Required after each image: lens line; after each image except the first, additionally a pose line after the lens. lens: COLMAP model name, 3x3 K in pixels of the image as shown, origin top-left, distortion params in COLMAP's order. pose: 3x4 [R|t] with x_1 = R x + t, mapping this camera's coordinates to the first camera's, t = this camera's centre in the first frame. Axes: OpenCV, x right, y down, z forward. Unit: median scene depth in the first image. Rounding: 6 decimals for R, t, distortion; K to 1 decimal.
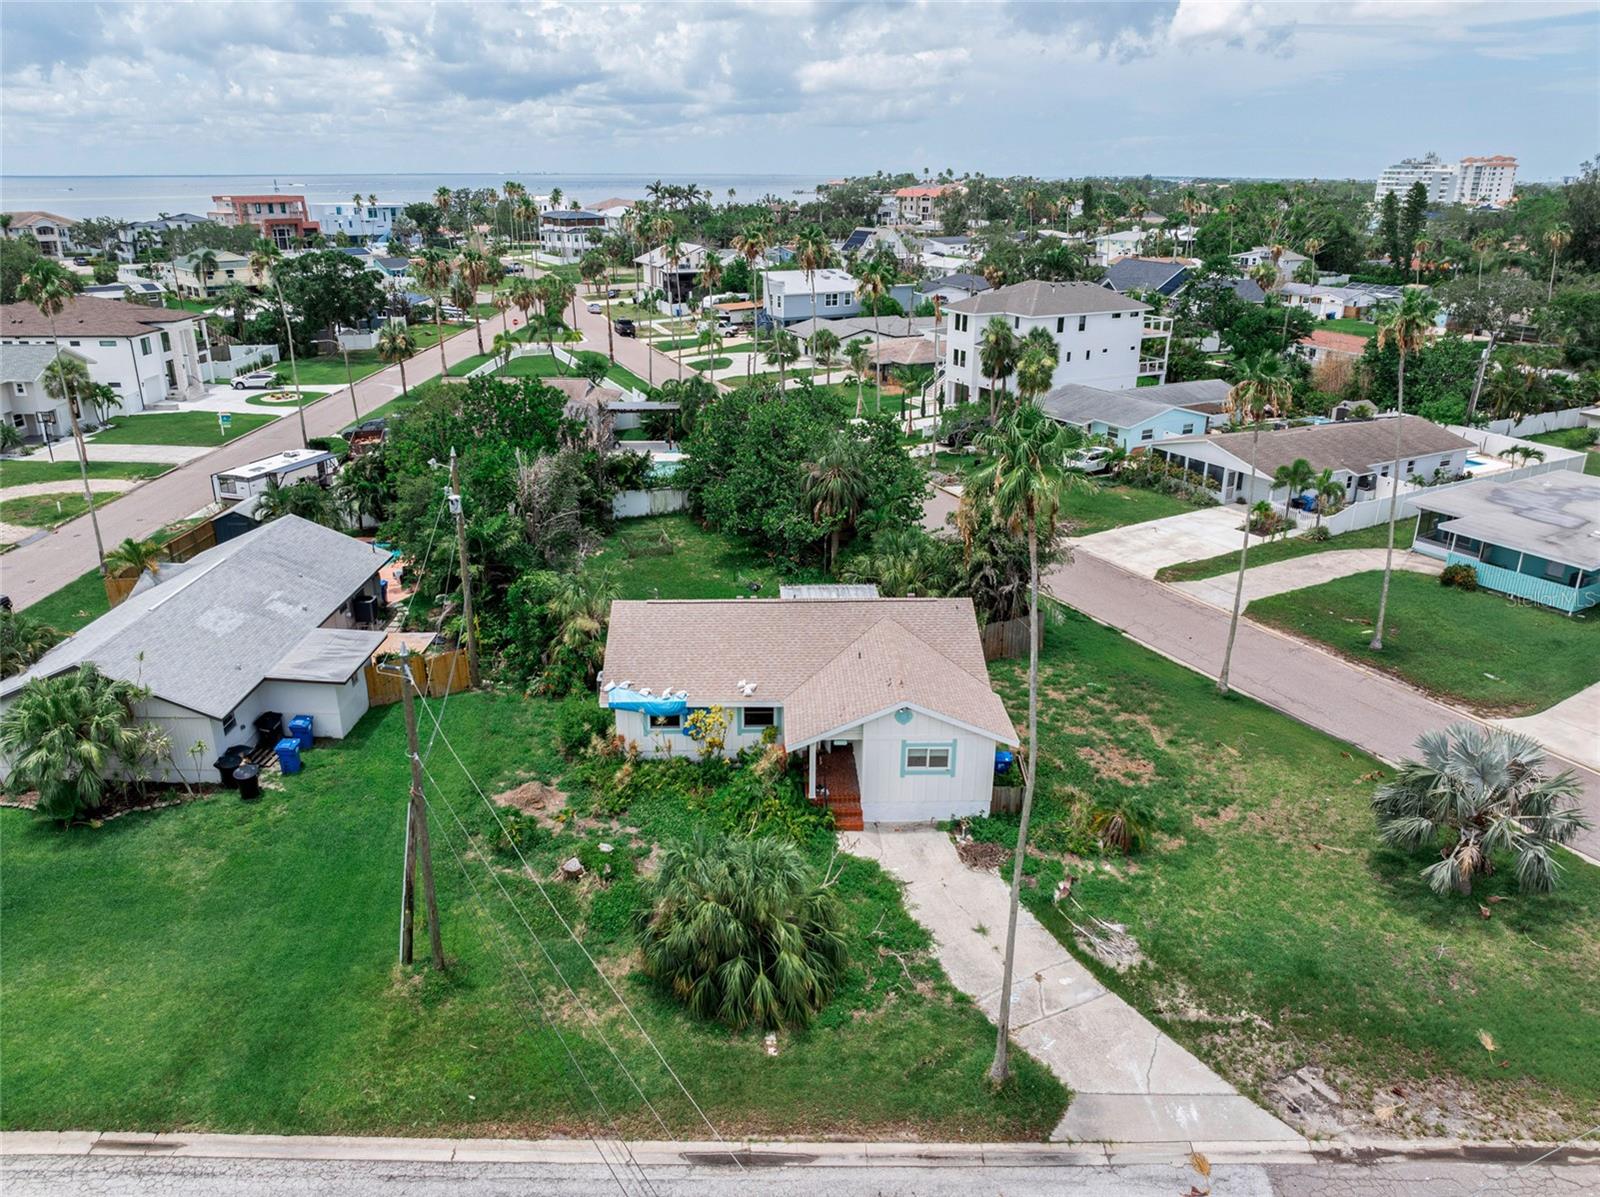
lens RADIAL K [[1118.8, 0, 800.0], [0, 1118.8, 598.5], [0, 0, 1]] dist [-0.038504, 0.001077]
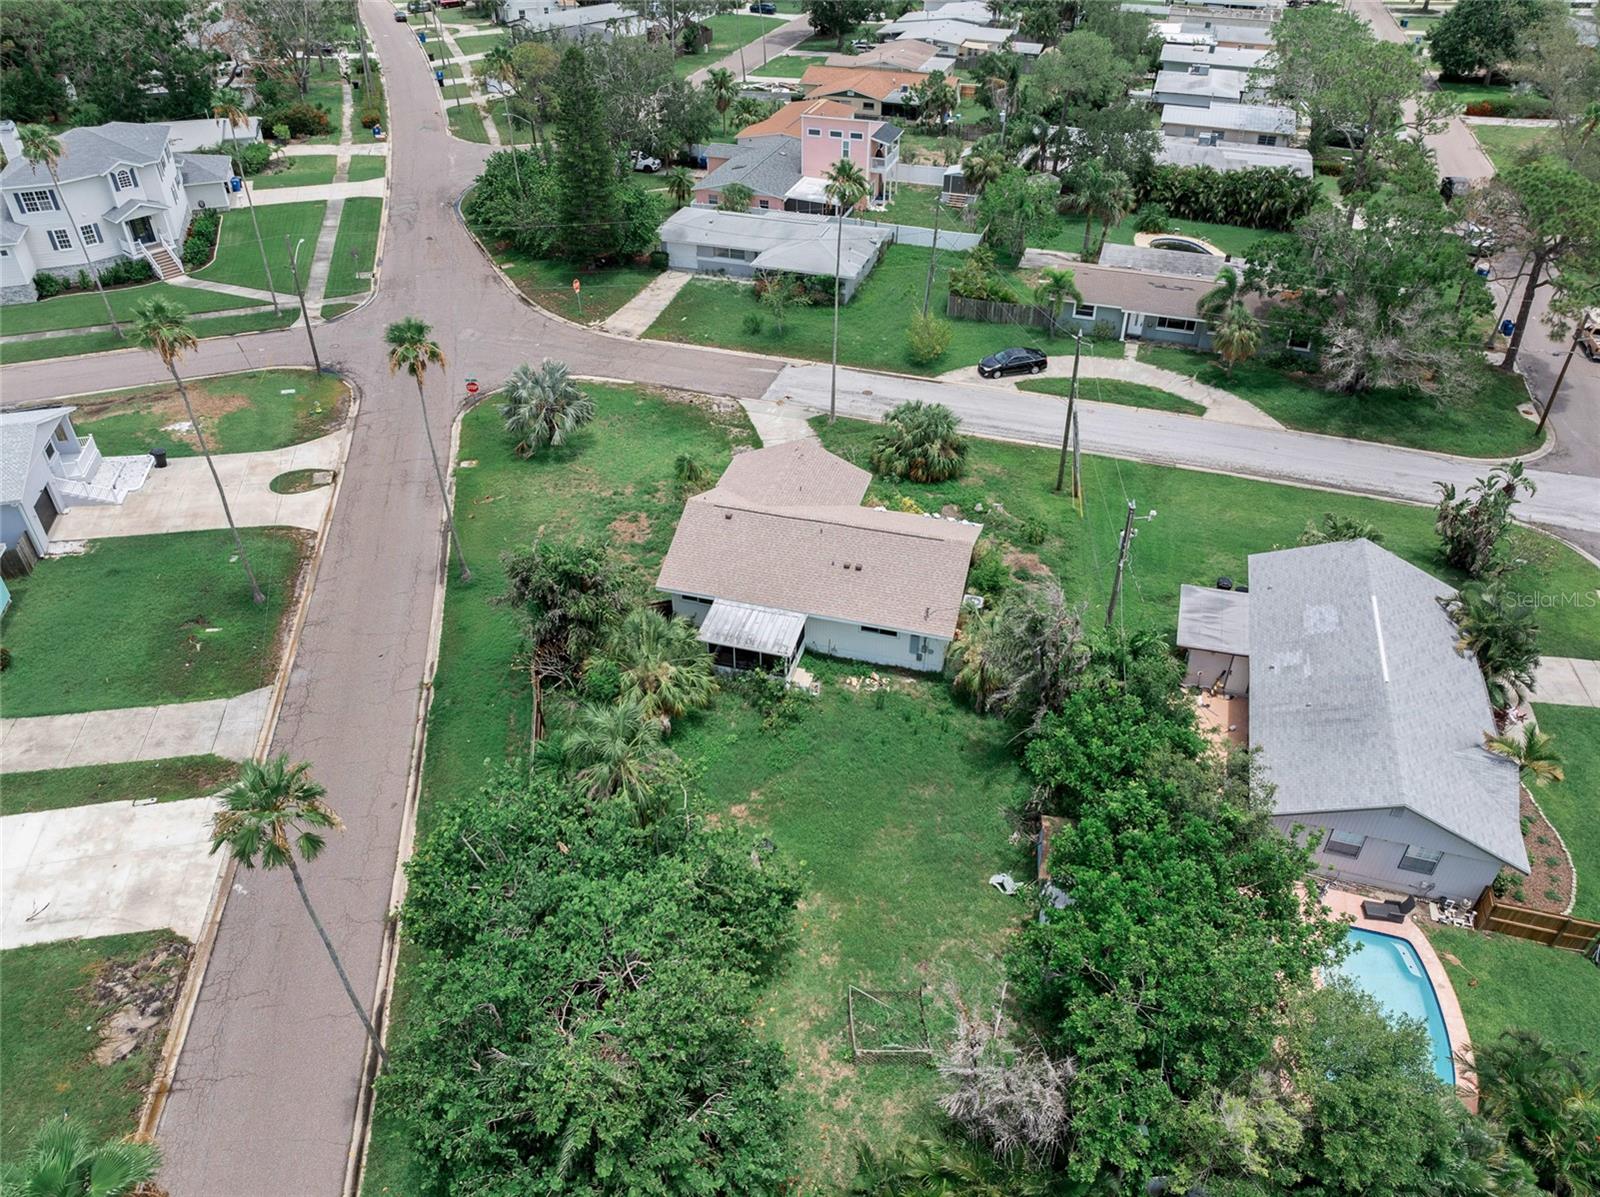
lens RADIAL K [[1117.8, 0, 800.0], [0, 1117.8, 598.5], [0, 0, 1]] dist [-0.048542, 0.022363]
pose [[-0.953605, -0.184273, 0.238076, -0.262710], [0.102335, 0.545303, 0.831969, -0.894519], [-0.283133, 0.817734, -0.501146, 1.561483]]
